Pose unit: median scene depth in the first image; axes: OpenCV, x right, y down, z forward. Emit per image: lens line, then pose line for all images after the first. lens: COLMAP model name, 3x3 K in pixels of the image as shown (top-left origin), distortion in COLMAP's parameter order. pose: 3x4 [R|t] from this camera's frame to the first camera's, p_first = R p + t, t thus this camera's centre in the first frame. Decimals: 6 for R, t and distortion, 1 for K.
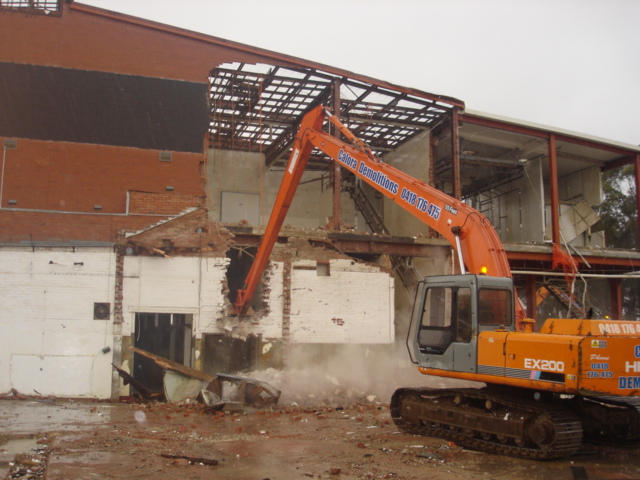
lens RADIAL K [[731.0, 0, 320.0], [0, 731.0, 240.0], [0, 0, 1]] dist [-0.053841, -0.187708]
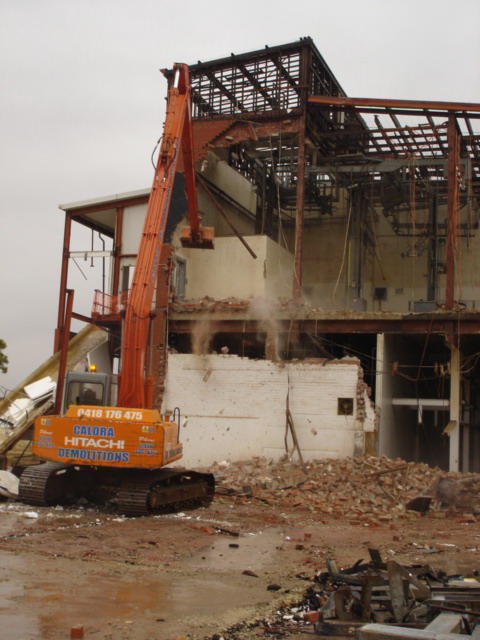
lens RADIAL K [[921.3, 0, 240.0], [0, 921.3, 320.0], [0, 0, 1]] dist [-0.008323, -0.036991]
pose [[0.720718, -0.060836, -0.690554, 0.462327], [0.059503, 0.997894, -0.025811, 0.005303], [0.690670, -0.022488, 0.722820, 0.004760]]
